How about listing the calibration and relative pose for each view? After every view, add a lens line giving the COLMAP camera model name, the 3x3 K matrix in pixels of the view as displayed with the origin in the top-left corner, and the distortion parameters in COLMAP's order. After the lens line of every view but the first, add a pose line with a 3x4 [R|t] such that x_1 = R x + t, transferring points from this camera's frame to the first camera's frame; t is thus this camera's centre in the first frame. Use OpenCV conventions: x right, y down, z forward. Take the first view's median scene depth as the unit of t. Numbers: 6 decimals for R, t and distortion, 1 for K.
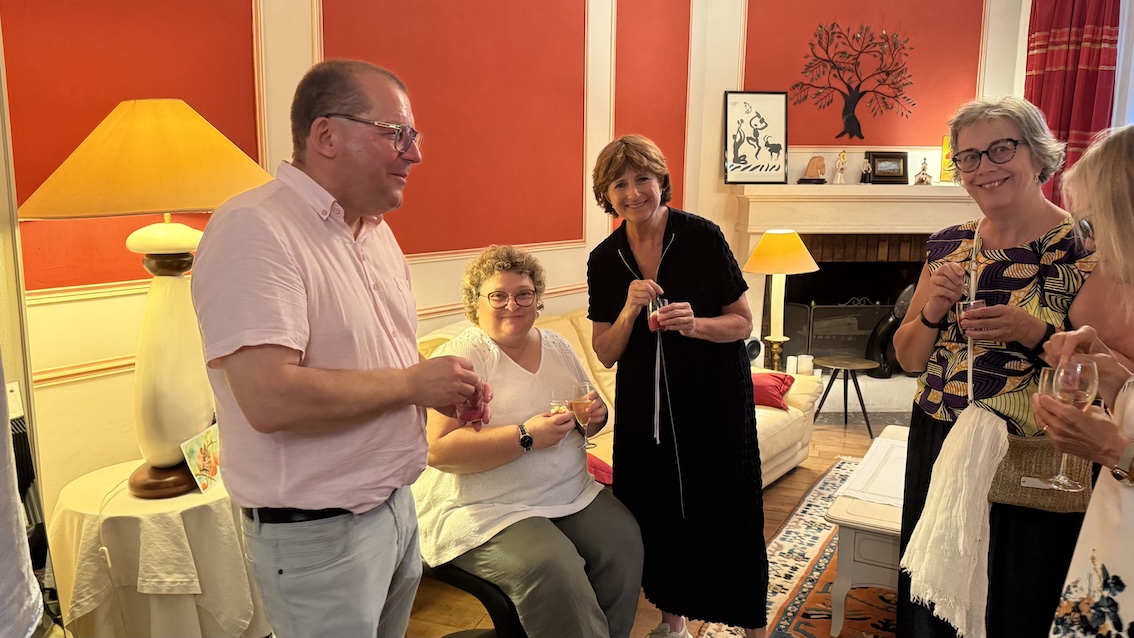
lens RADIAL K [[875.0, 0, 560.4], [0, 875.0, 329.8], [0, 0, 1]] dist [0.035138, -0.060879]
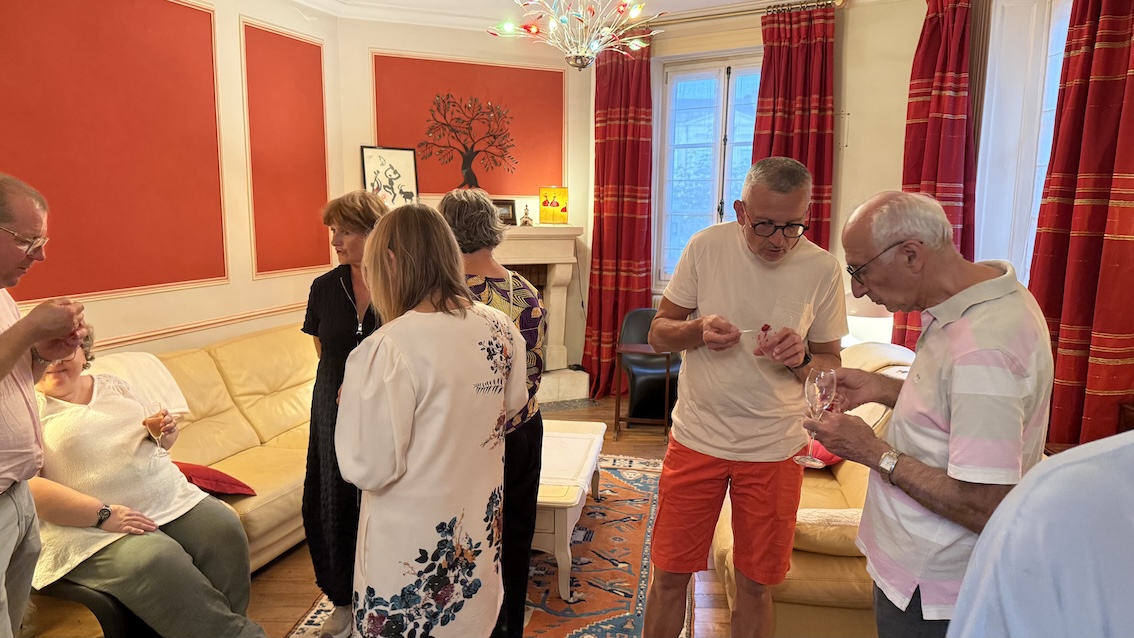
lens RADIAL K [[797.7, 0, 577.2], [0, 797.7, 325.4], [0, 0, 1]] dist [0.037045, -0.045801]
pose [[0.931216, -0.050415, 0.360965, 0.058725], [0.059280, 0.998150, -0.013521, -0.002179], [-0.359616, 0.033989, 0.932481, -0.090374]]
